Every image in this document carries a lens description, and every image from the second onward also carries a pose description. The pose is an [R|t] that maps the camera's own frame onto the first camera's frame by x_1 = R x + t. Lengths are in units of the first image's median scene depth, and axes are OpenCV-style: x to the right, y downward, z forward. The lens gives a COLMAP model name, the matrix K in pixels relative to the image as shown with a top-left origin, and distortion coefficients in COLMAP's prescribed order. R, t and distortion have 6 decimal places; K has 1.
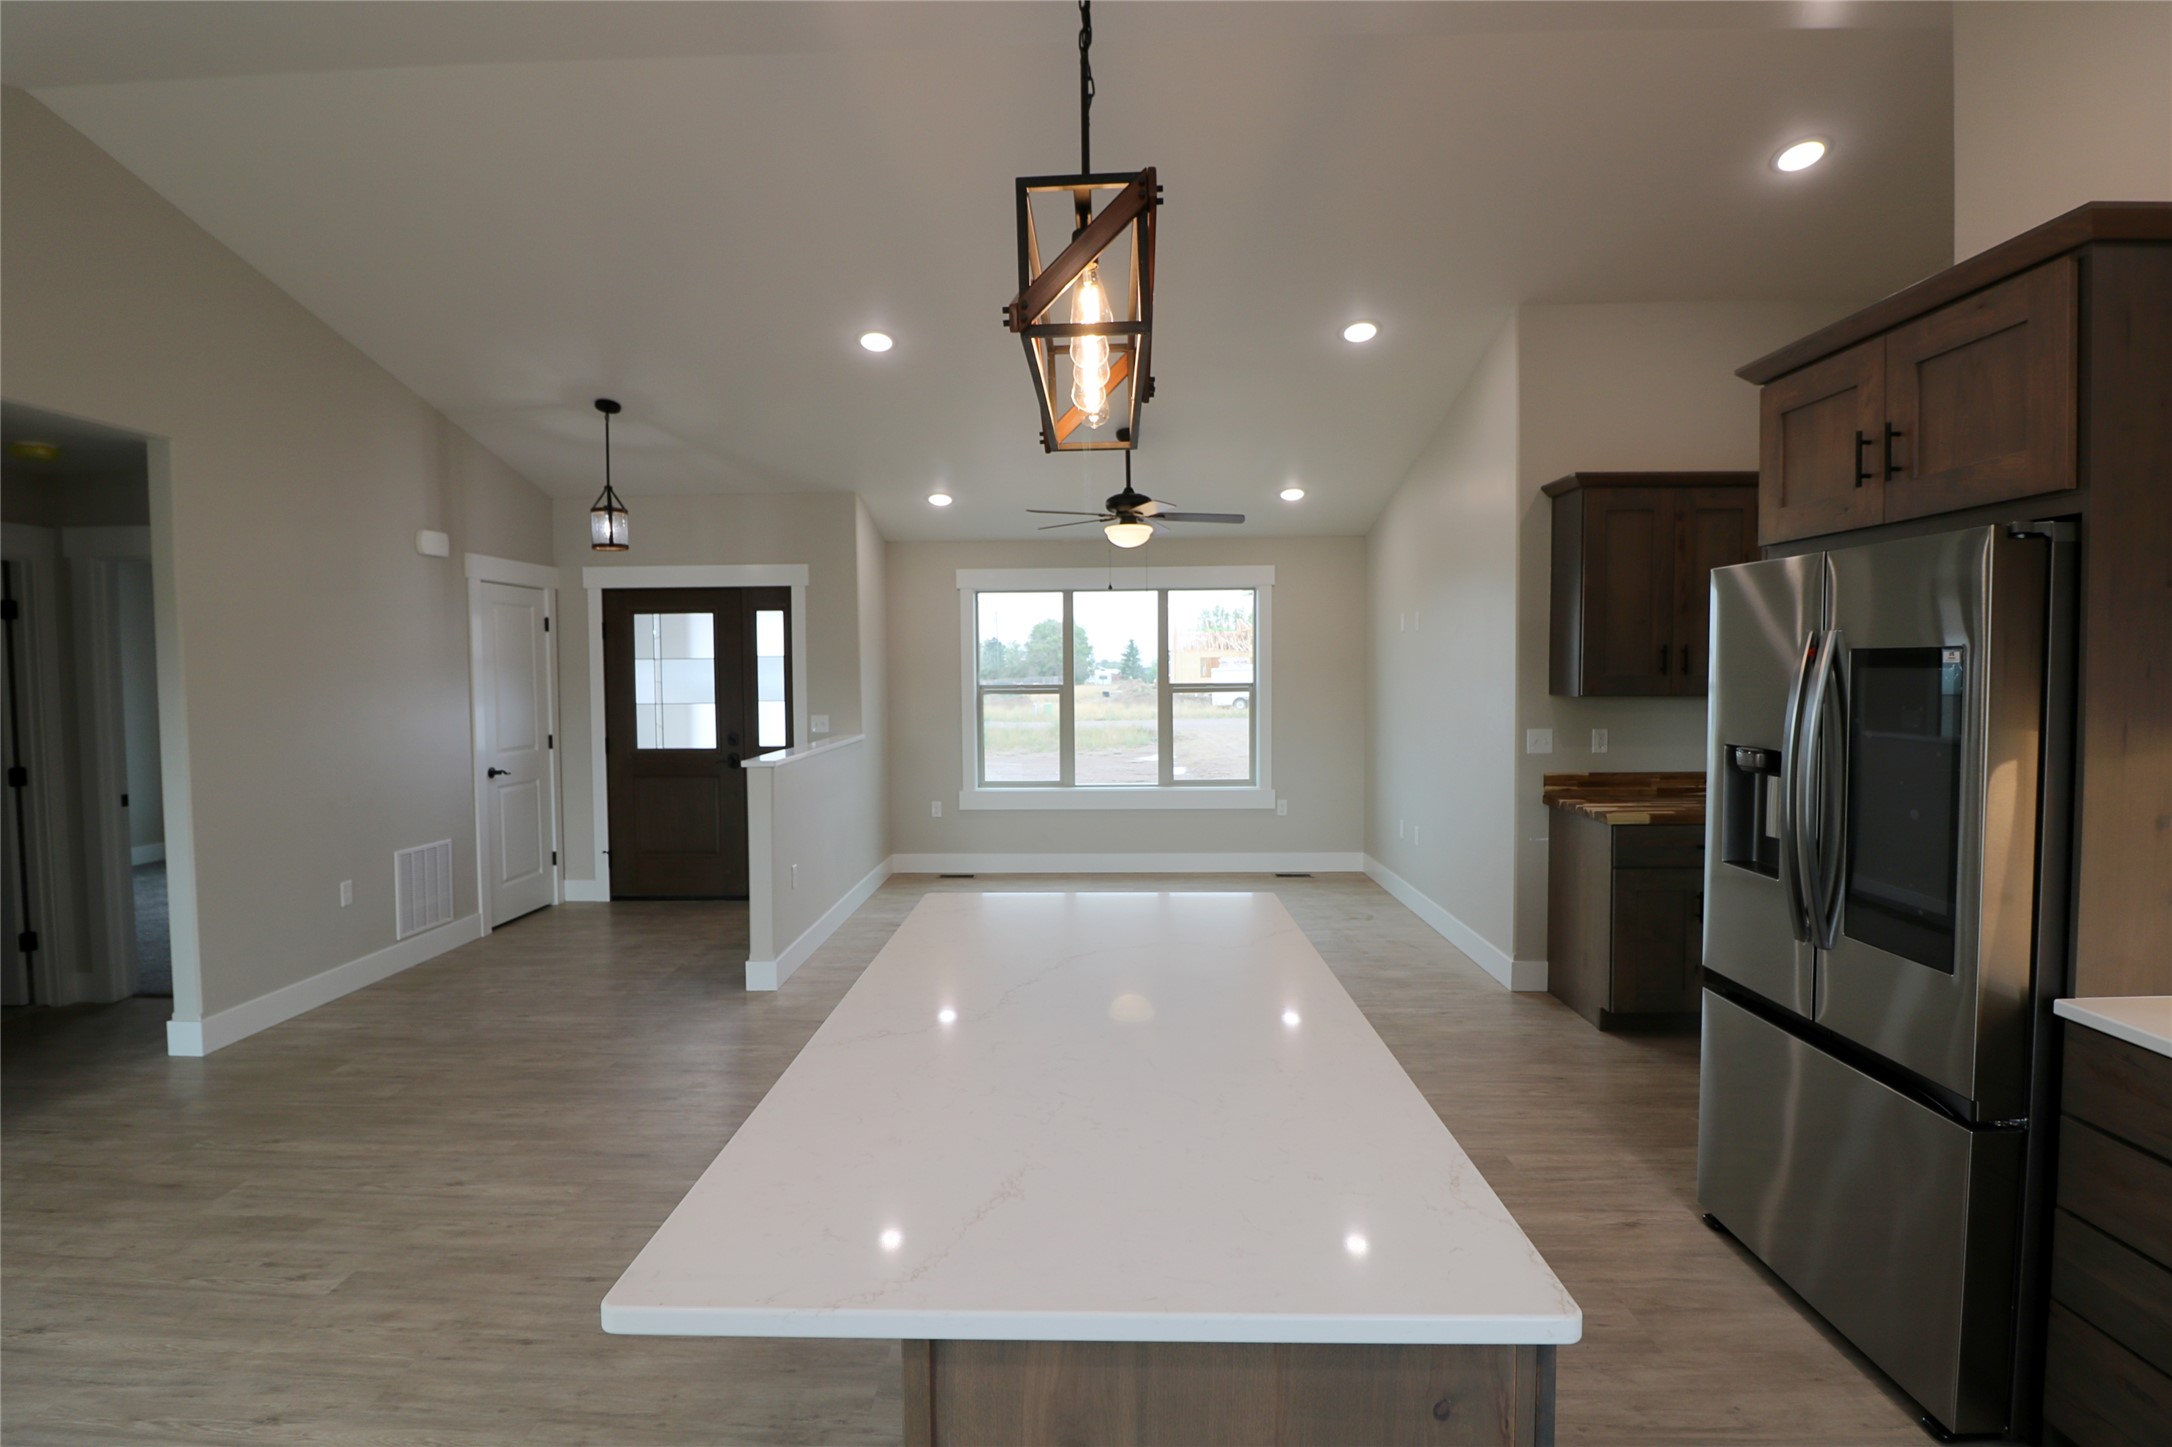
lens RADIAL K [[1048.1, 0, 1078.6], [0, 1048.1, 714.1], [0, 0, 1]] dist [-0.003291, -0.011512]
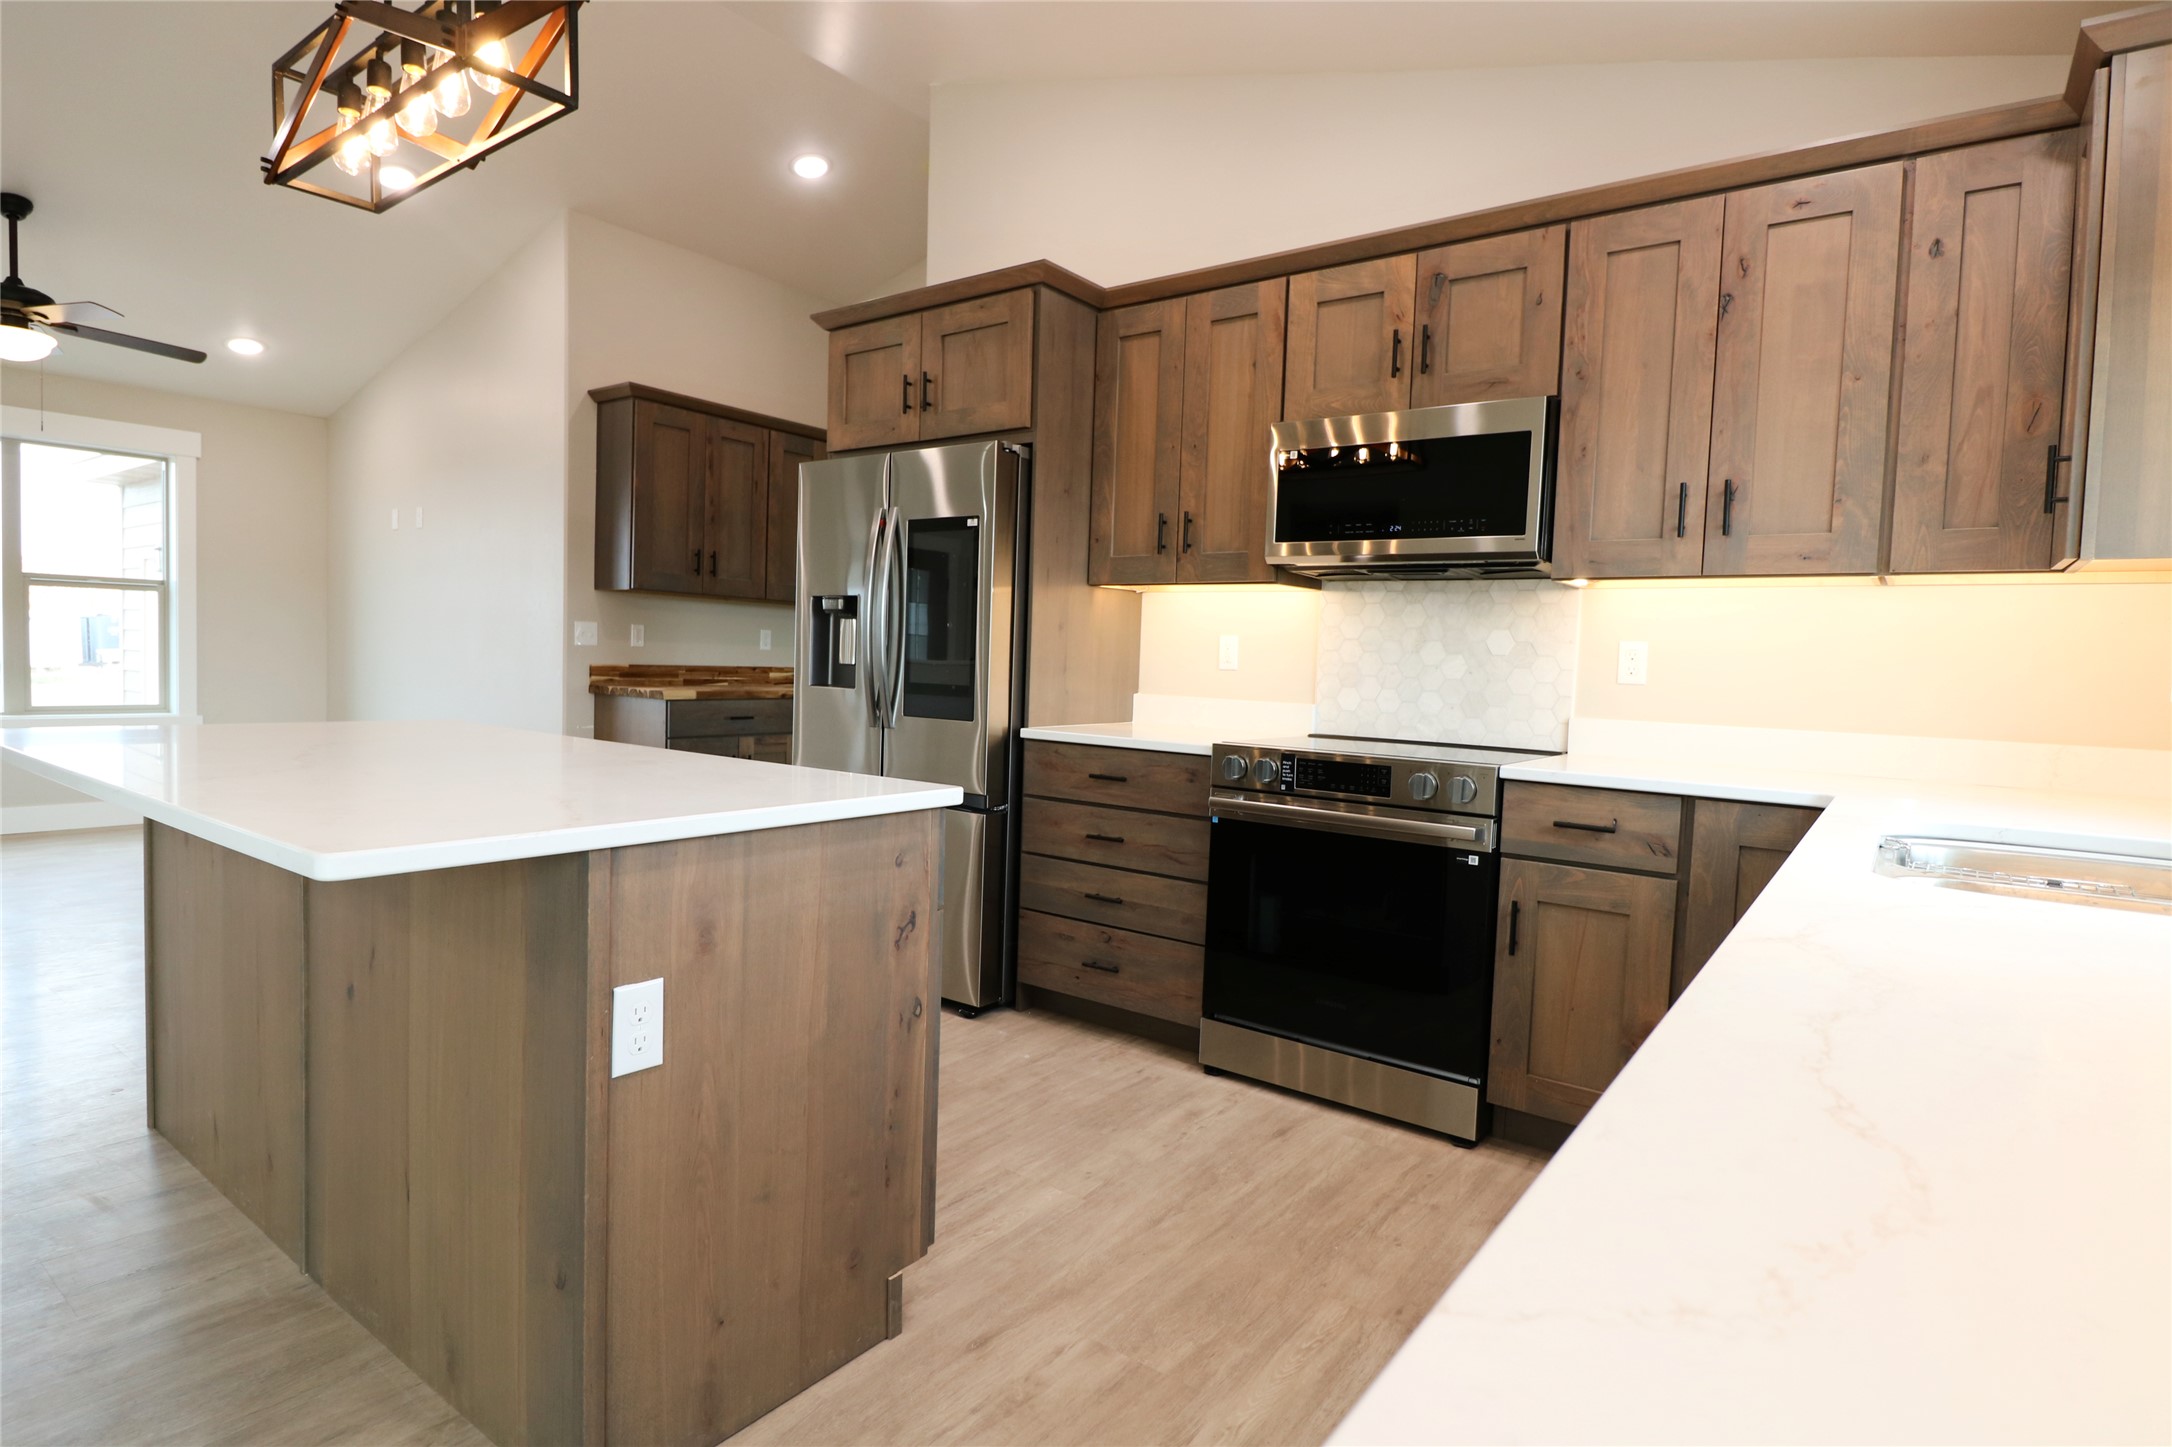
lens RADIAL K [[1119.8, 0, 1073.2], [0, 1119.8, 717.1], [0, 0, 1]] dist [0.004327, -0.013433]
pose [[0.577303, -0.014236, 0.816406, -0.197071], [-0.003098, 0.999803, 0.019625, 0.086357], [-0.816524, -0.013859, 0.577145, -0.050325]]
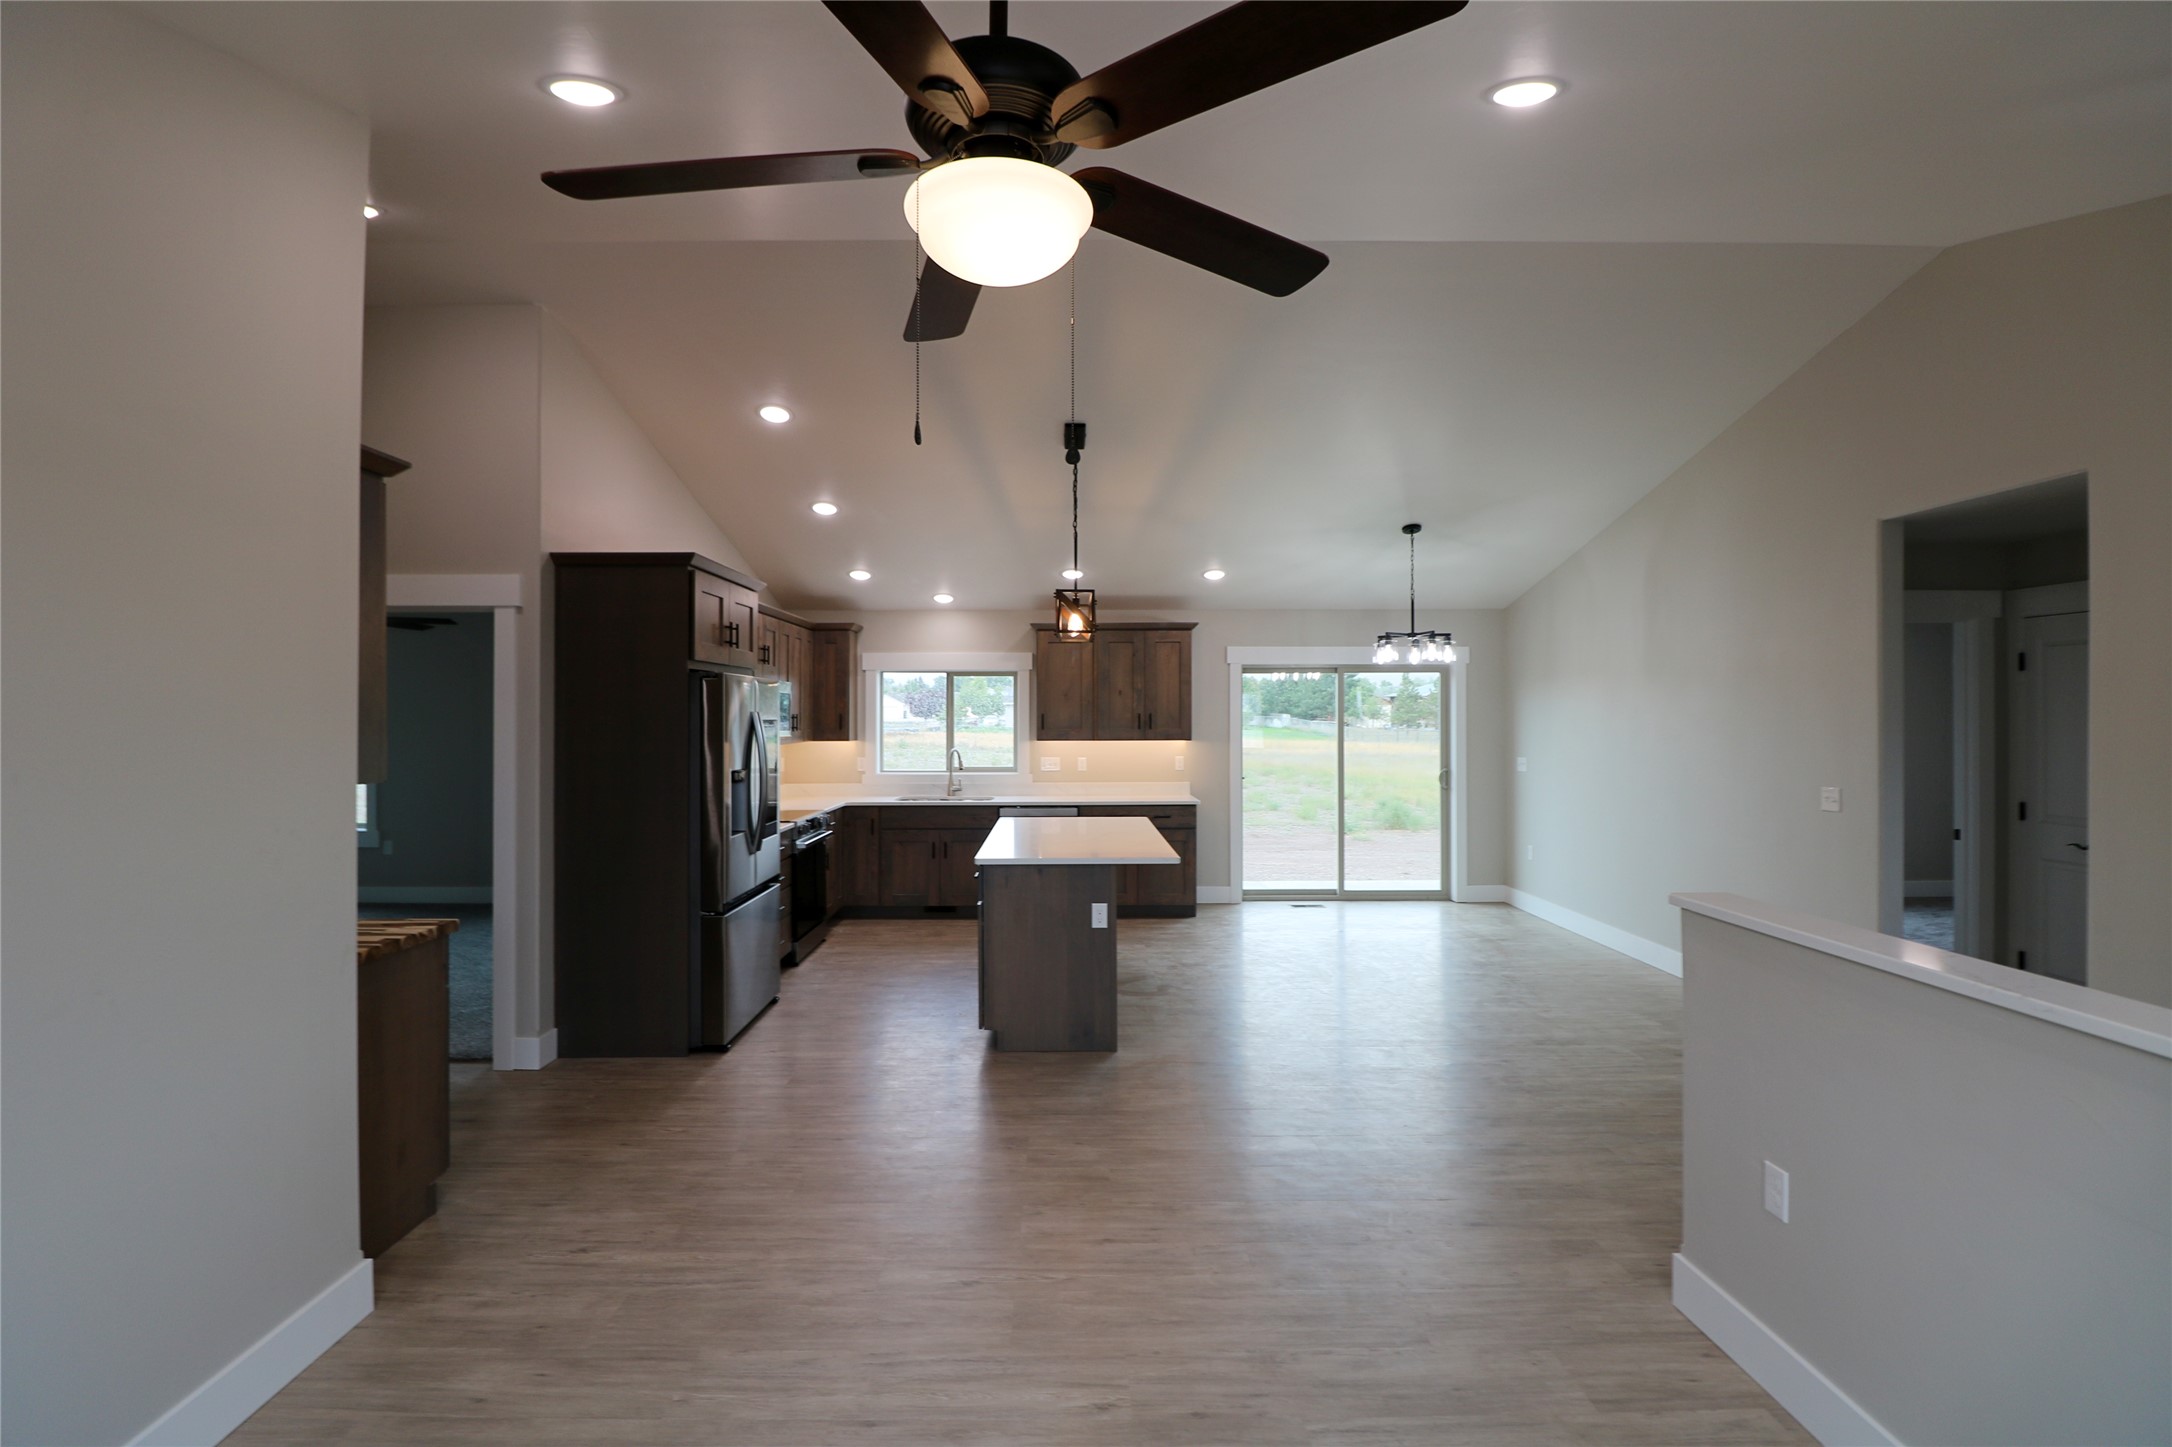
lens RADIAL K [[1002.7, 0, 1071.8], [0, 1002.7, 713.2], [0, 0, 1]] dist [0.002287, -0.015340]
pose [[-0.999311, 0.010952, -0.035470, 0.050279], [0.009448, 0.999061, 0.042294, -0.079163], [0.035900, 0.041930, -0.998475, 1.554547]]
